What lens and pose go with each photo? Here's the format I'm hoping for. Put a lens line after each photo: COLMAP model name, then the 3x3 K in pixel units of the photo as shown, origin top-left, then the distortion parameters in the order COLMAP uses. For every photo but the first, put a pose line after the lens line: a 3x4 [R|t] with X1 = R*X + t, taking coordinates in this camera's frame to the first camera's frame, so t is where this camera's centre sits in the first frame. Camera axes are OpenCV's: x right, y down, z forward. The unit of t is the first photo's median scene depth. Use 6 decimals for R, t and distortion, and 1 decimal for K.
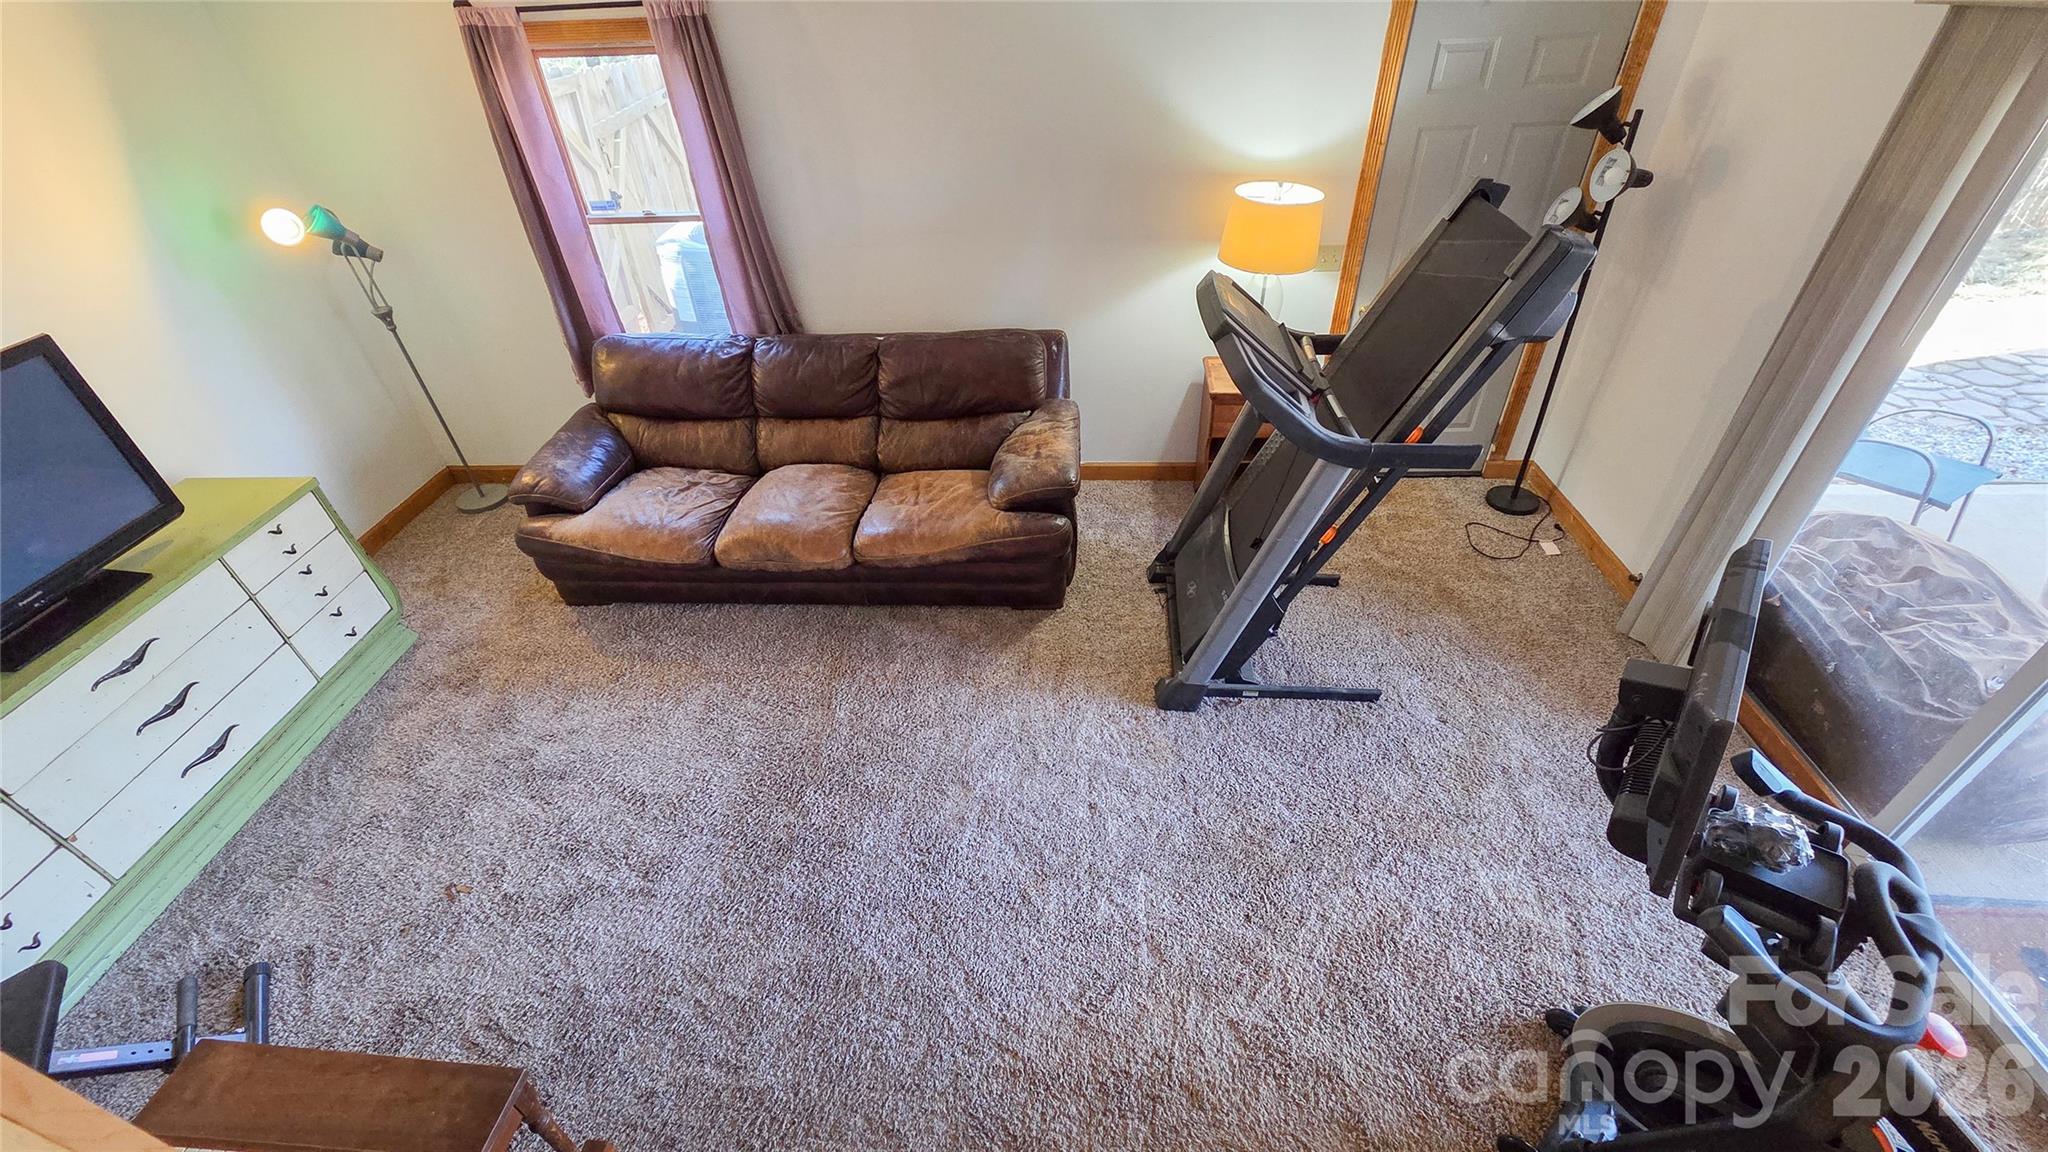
lens RADIAL K [[810.7, 0, 1013.0], [0, 810.7, 570.6], [0, 0, 1]] dist [-0.009927, 0.000317]
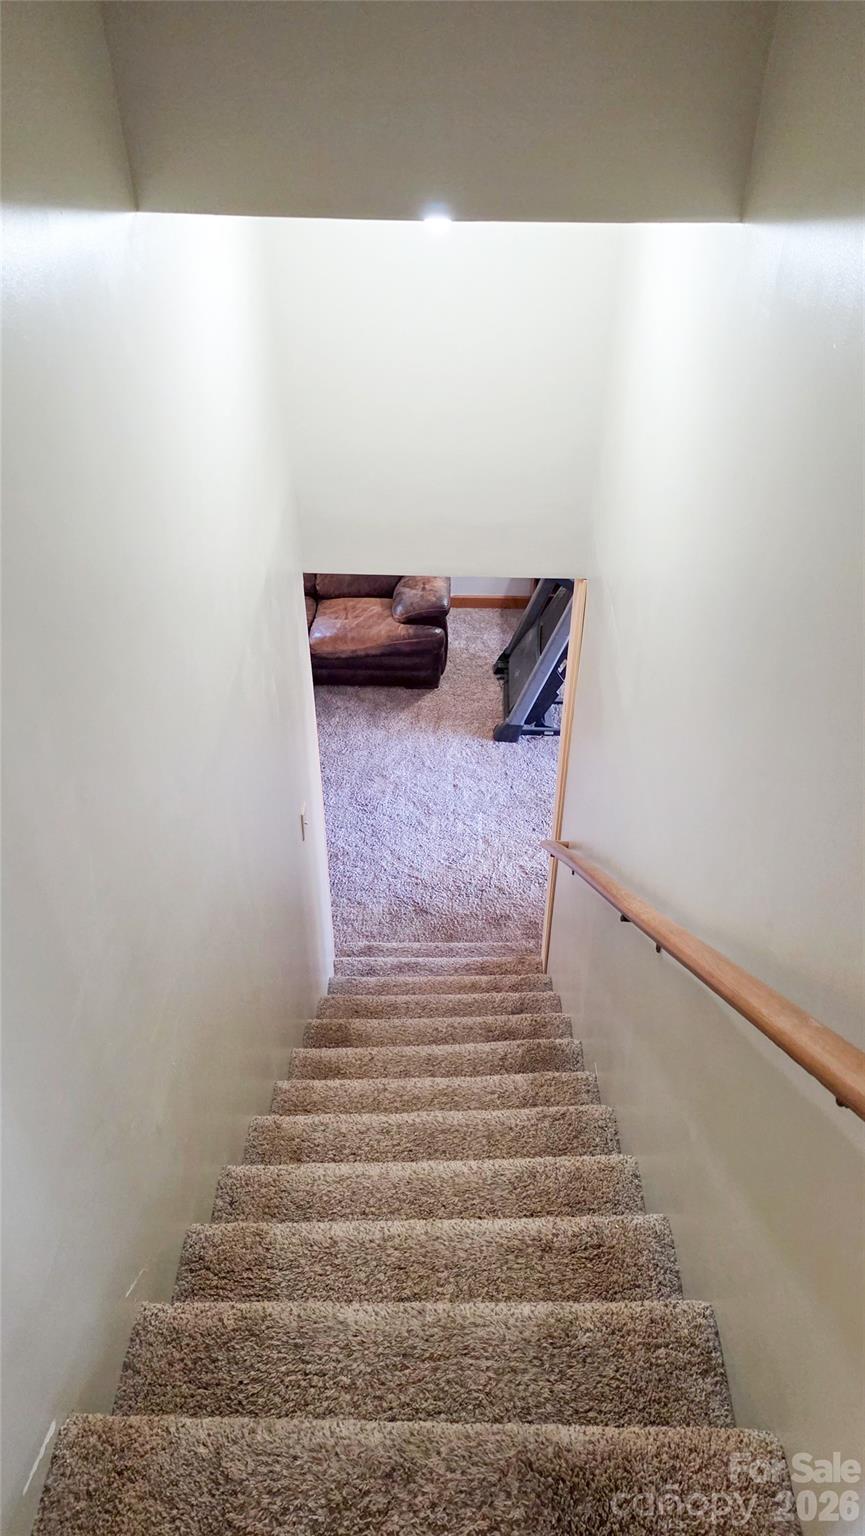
lens RADIAL K [[972.8, 0, 441.5], [0, 972.8, 778.0], [0, 0, 1]] dist [0.066482, -0.000269]
pose [[0.997049, 0.005373, 0.076585, -0.081862], [-0.009044, 0.998822, 0.047667, 0.140433], [-0.076239, -0.048219, 0.995923, -0.955557]]
